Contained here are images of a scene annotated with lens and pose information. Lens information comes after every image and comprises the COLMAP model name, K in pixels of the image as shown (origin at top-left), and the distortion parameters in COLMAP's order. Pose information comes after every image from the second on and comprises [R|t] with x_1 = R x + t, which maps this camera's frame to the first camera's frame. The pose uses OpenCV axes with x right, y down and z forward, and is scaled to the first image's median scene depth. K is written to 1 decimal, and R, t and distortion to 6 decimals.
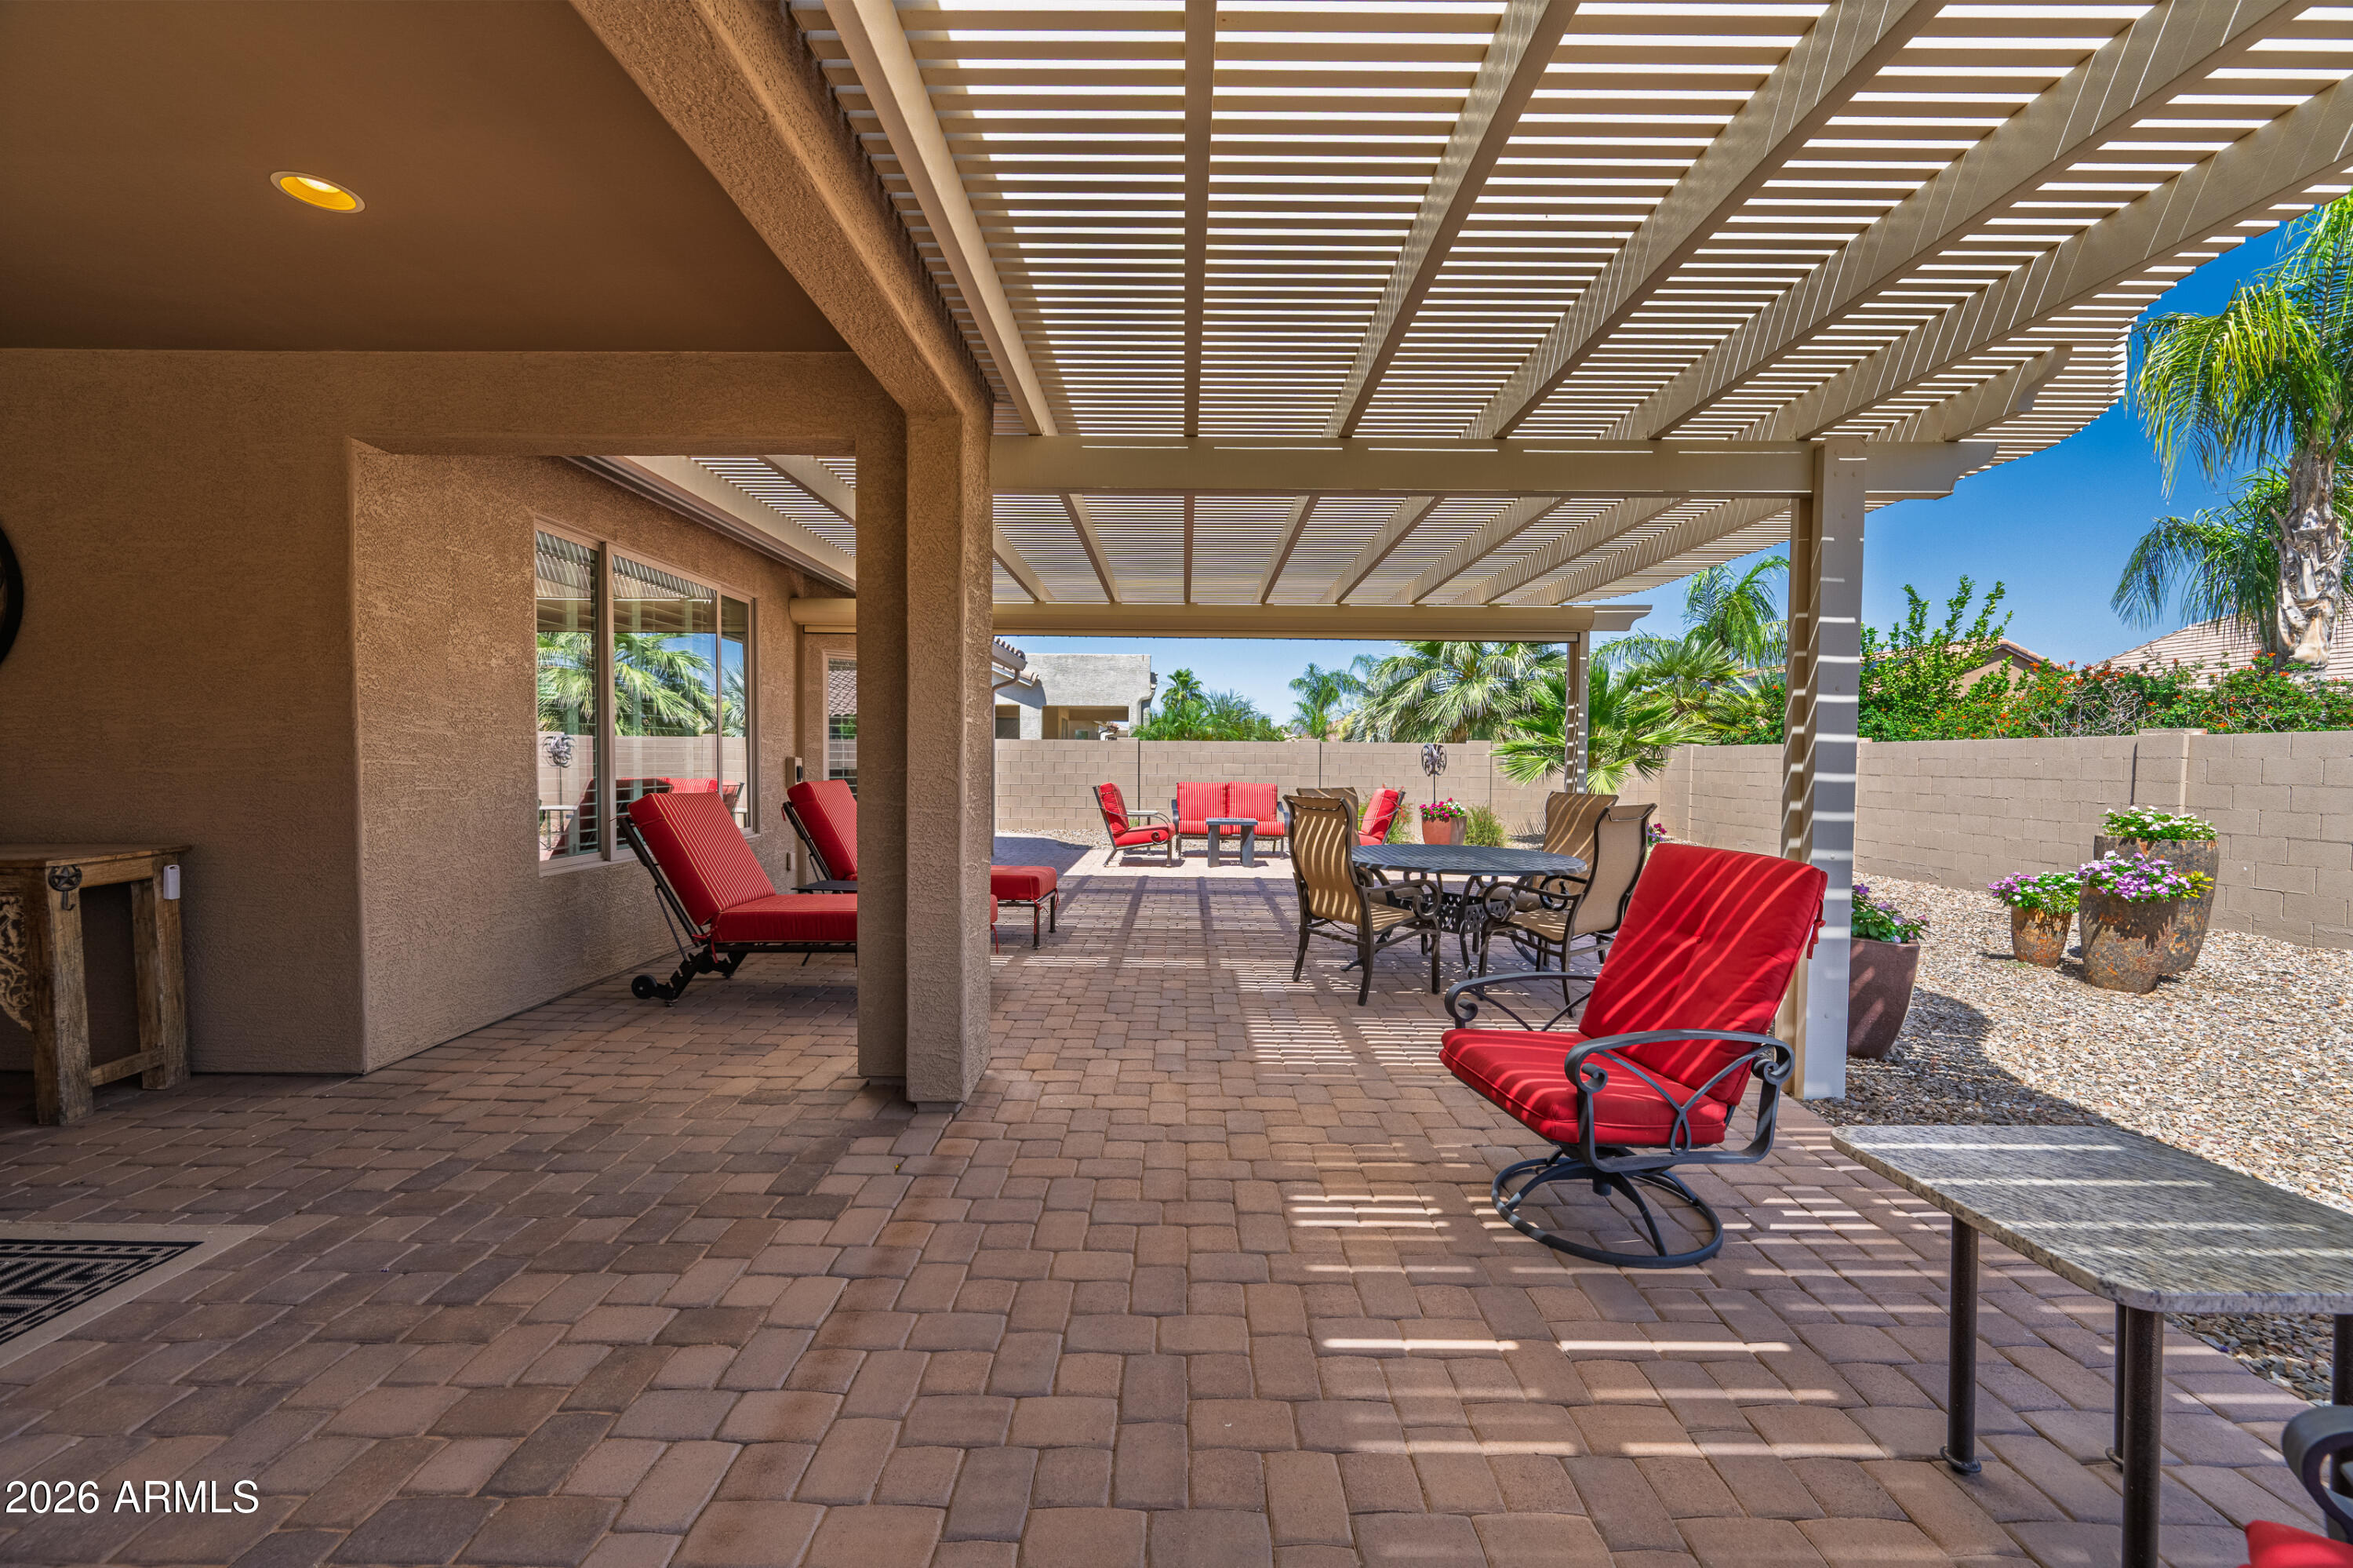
lens RADIAL K [[932.3, 0, 1169.9], [0, 932.3, 784.6], [0, 0, 1]] dist [-0.002625, 0.000929]
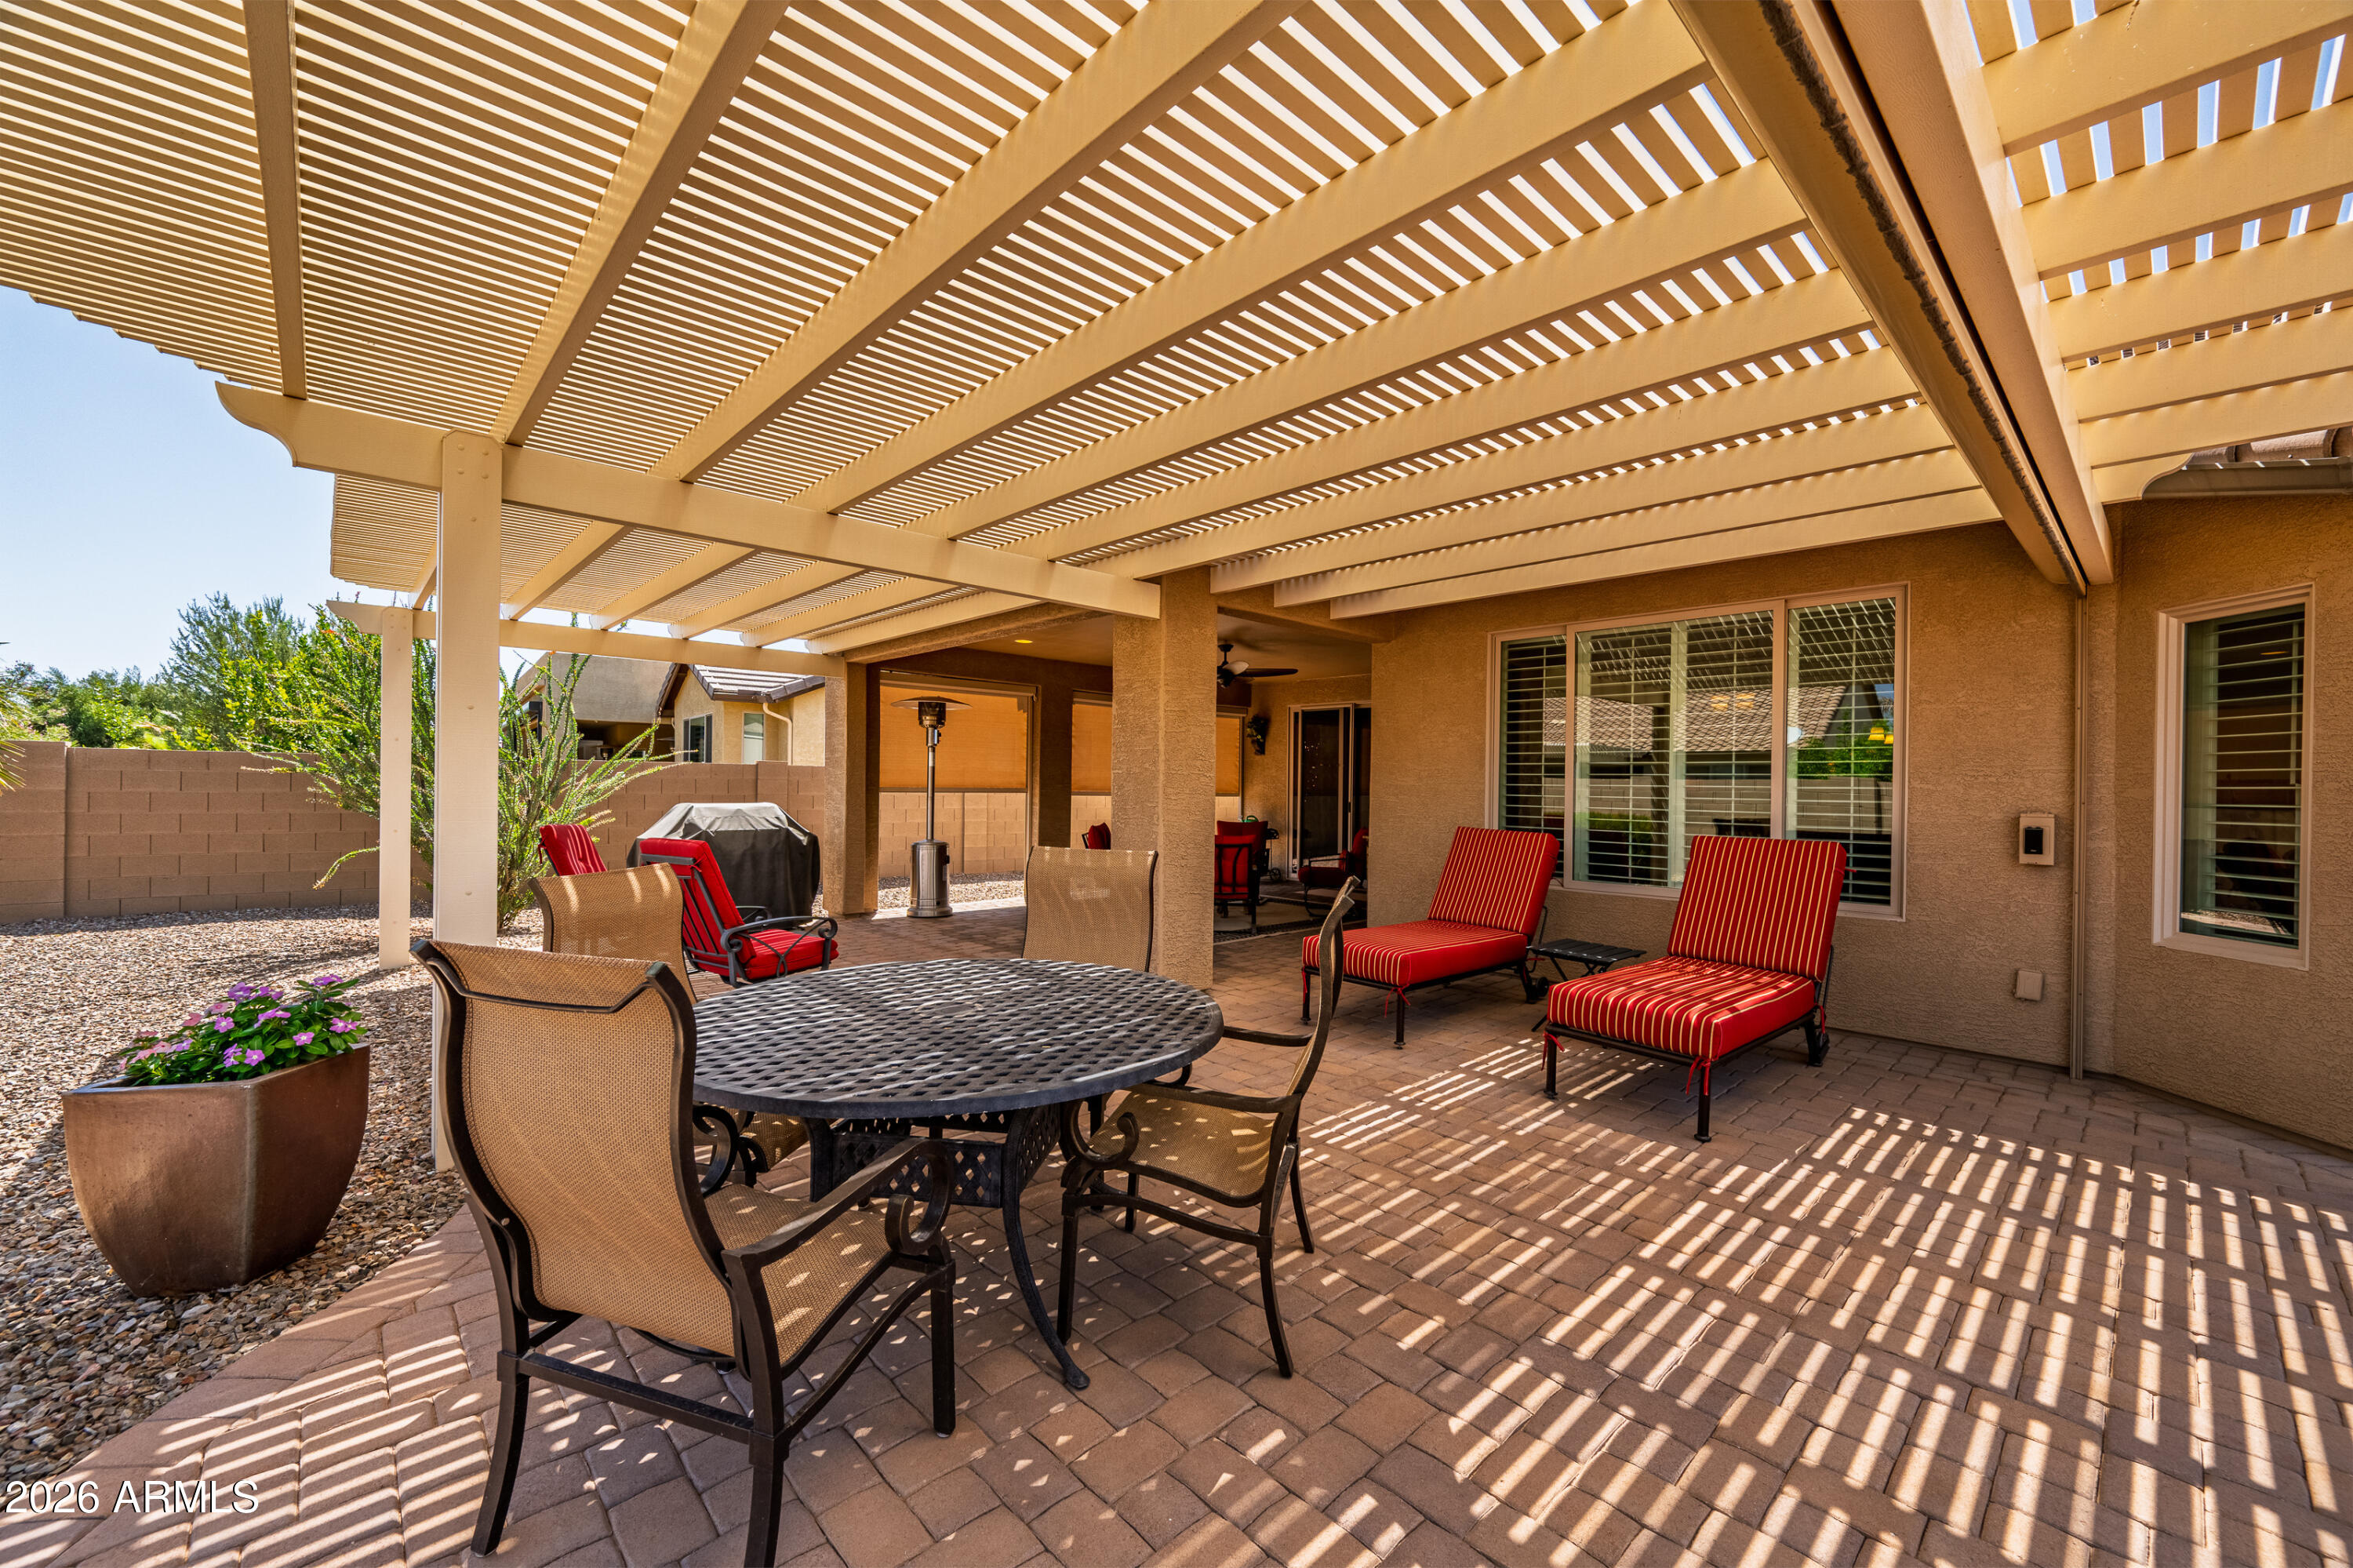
lens RADIAL K [[932.3, 0, 1200.4], [0, 932.3, 789.1], [0, 0, 1]] dist [-0.002625, 0.000929]
pose [[-0.710071, -0.016865, -0.703928, 0.846048], [-0.042686, 0.998905, 0.019125, -0.069176], [0.702835, 0.043628, -0.710014, 2.200636]]
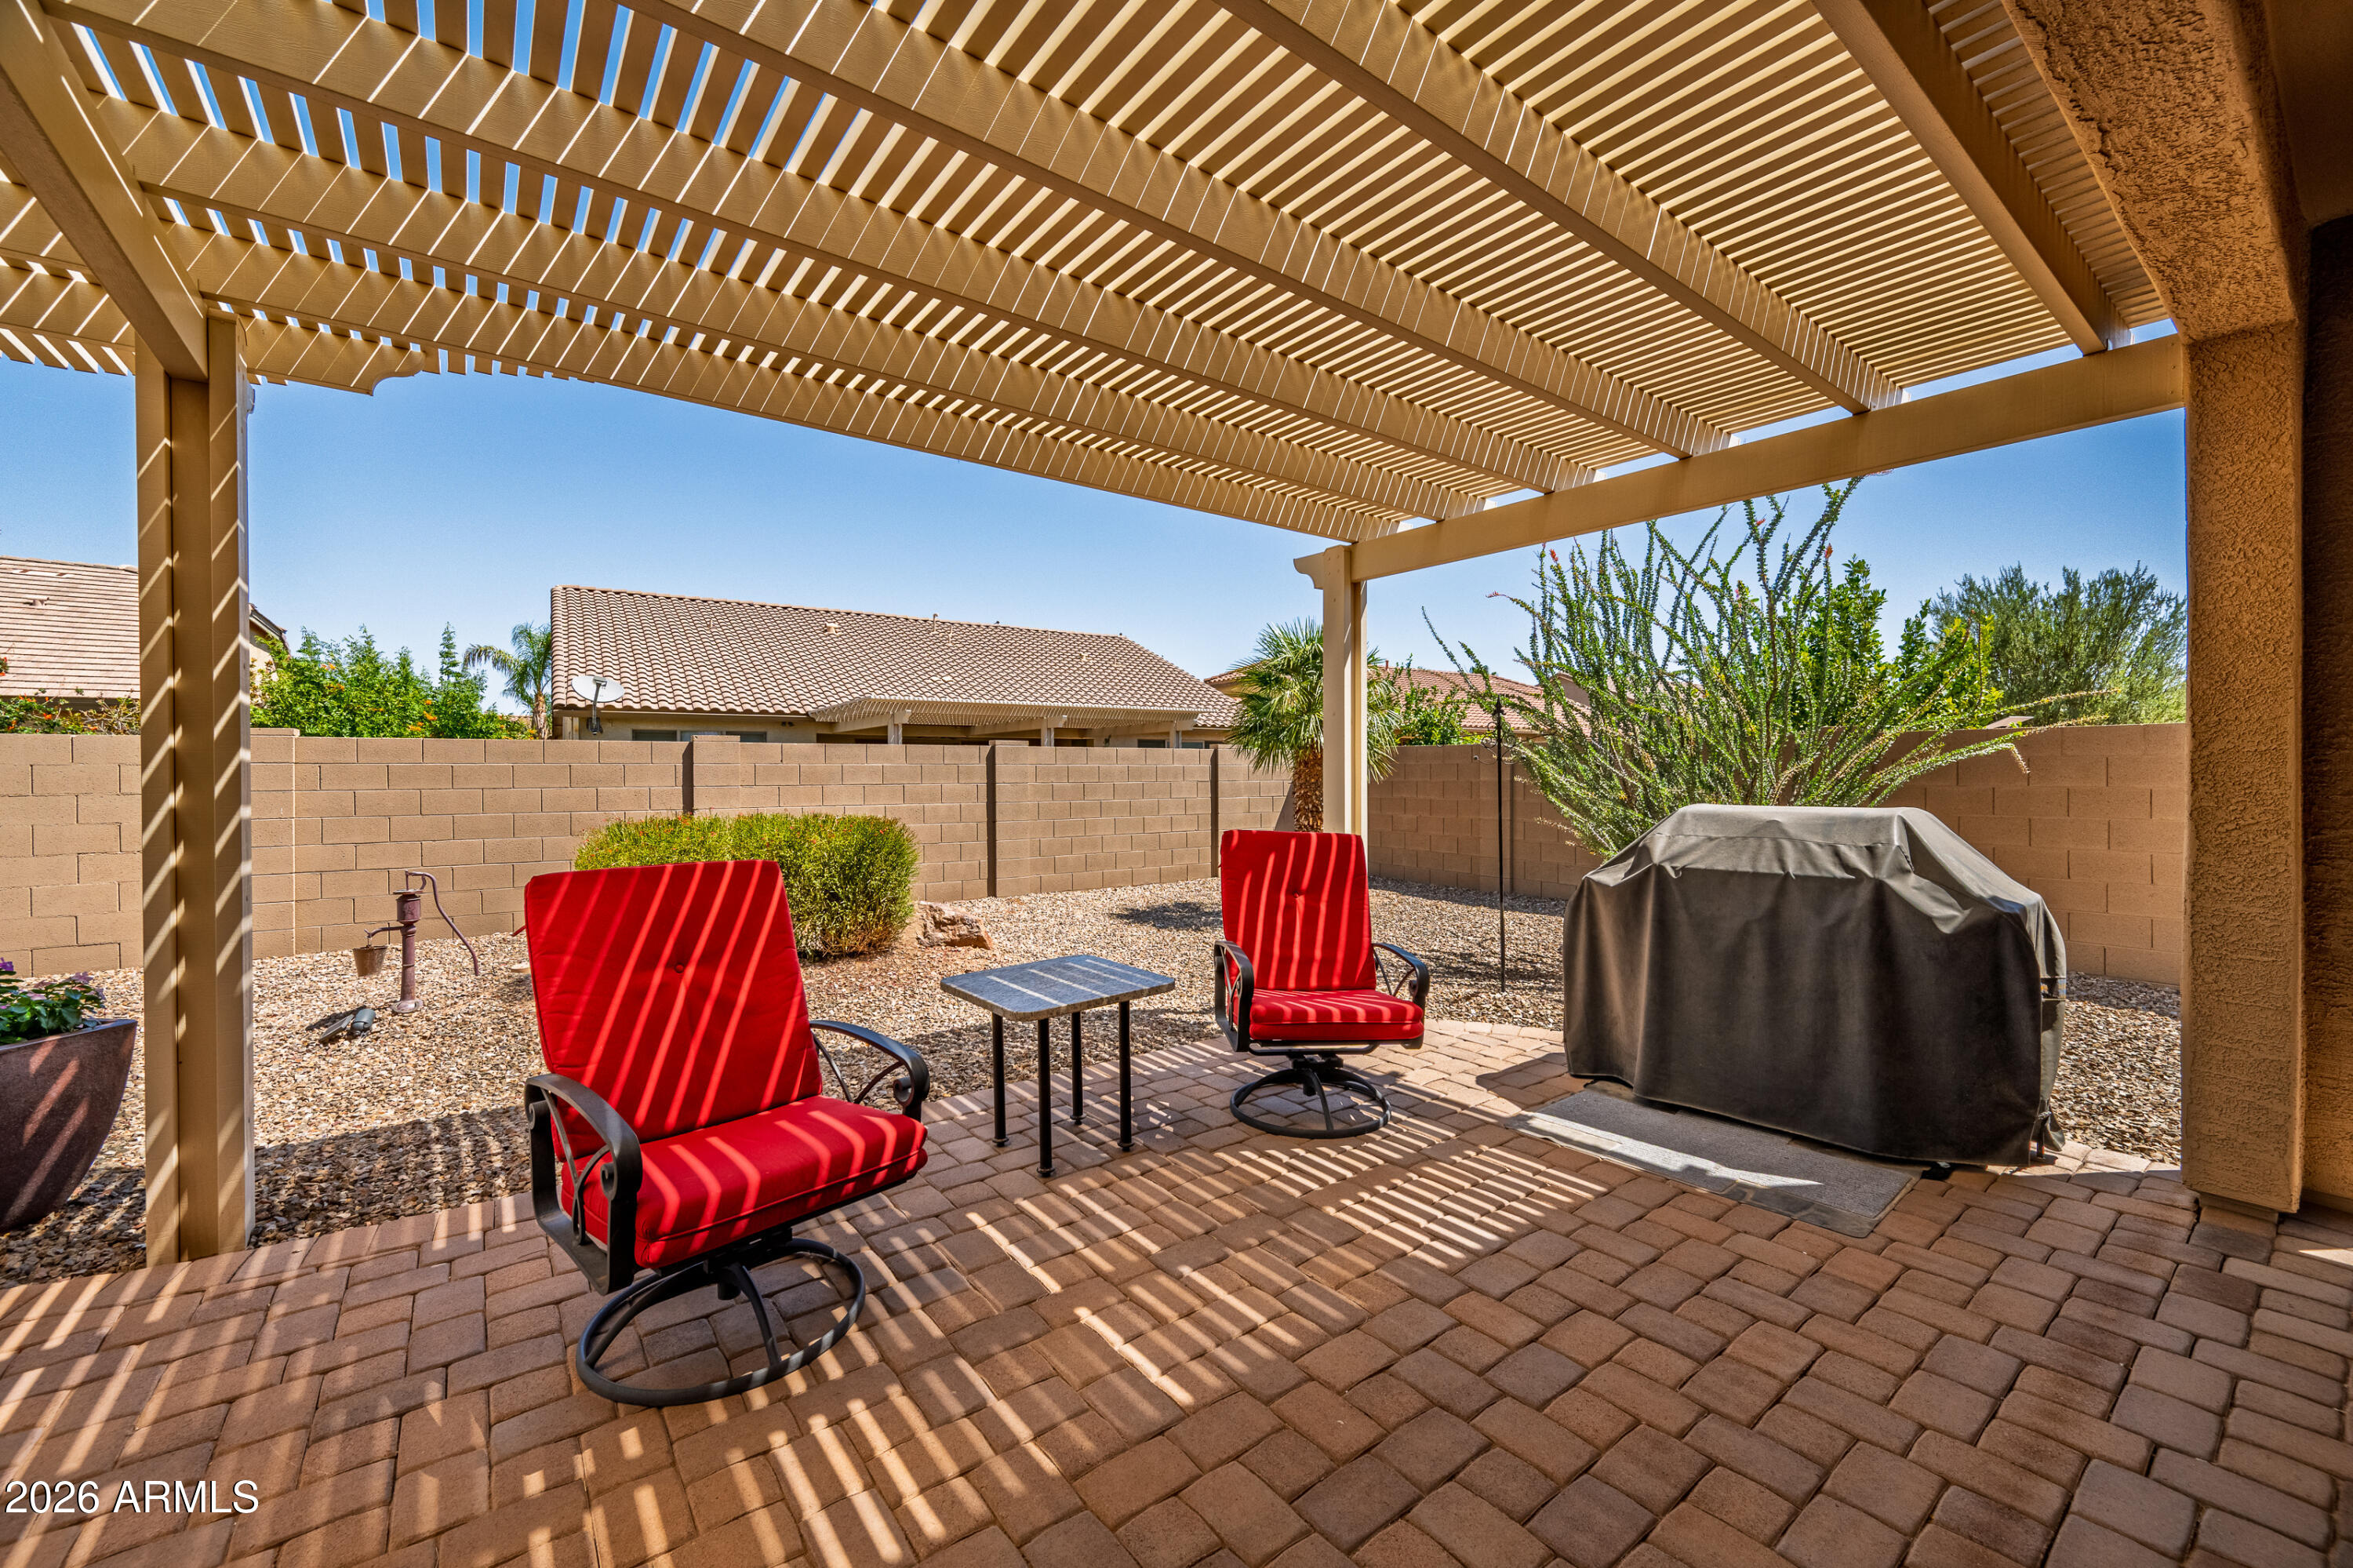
lens RADIAL K [[932.3, 0, 1181.4], [0, 932.3, 798.9], [0, 0, 1]] dist [-0.002625, 0.000929]
pose [[-0.620345, -0.029187, 0.783786, -0.310112], [0.023805, 0.998146, 0.056010, -0.021134], [-0.783968, 0.053404, -0.618500, 0.870823]]
